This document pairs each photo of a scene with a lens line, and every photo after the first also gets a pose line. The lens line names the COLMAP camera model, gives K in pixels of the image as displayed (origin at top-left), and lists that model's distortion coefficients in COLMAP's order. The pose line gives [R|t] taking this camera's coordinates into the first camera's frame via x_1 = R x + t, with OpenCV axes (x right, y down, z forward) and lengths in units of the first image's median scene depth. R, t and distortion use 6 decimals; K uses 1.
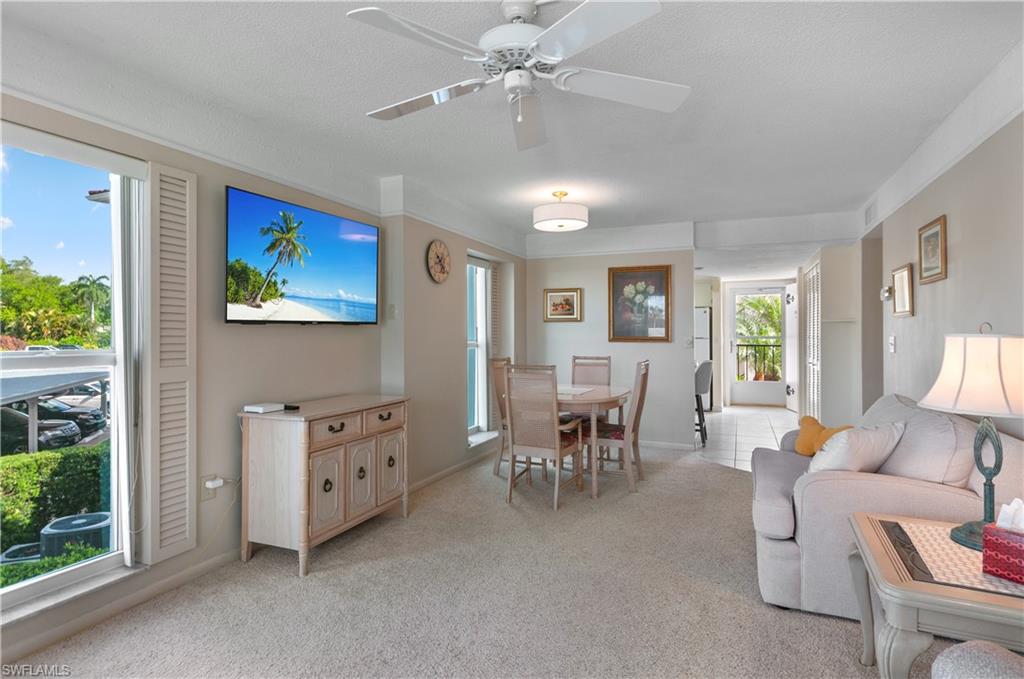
lens RADIAL K [[505.9, 0, 528.4], [0, 505.9, 329.5], [0, 0, 1]] dist [0.012078, 0.000048]
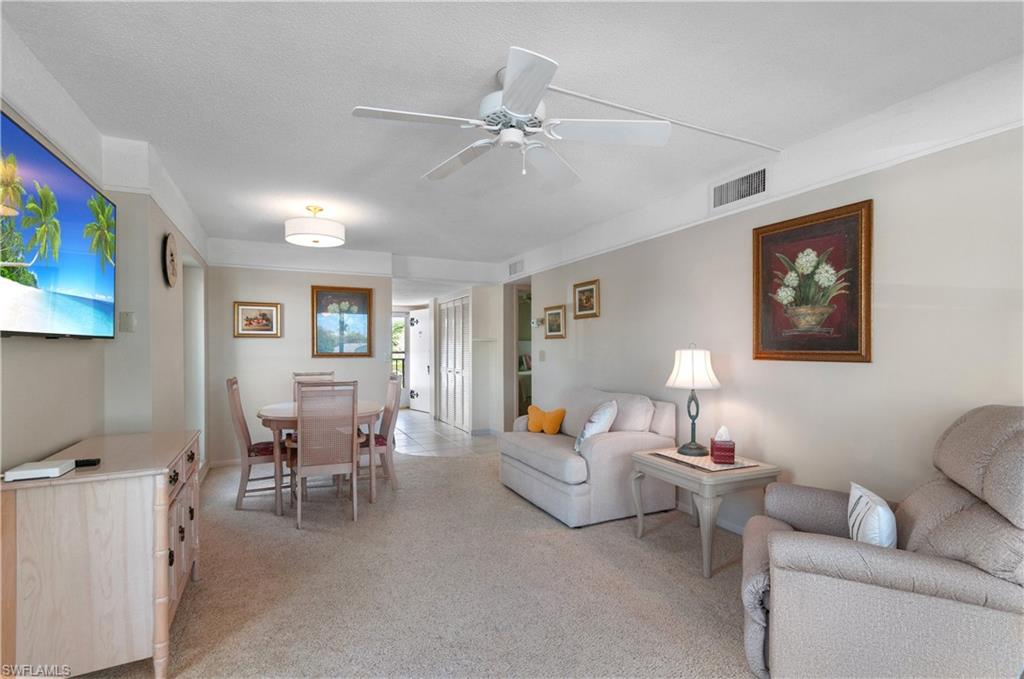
lens RADIAL K [[460.3, 0, 503.0], [0, 460.3, 350.8], [0, 0, 1]] dist [0.004088, 0.002051]
pose [[0.679868, -0.006673, 0.733304, -0.344961], [-0.001493, 0.999944, 0.010484, -0.000834], [-0.733333, -0.008223, 0.679820, 0.116401]]
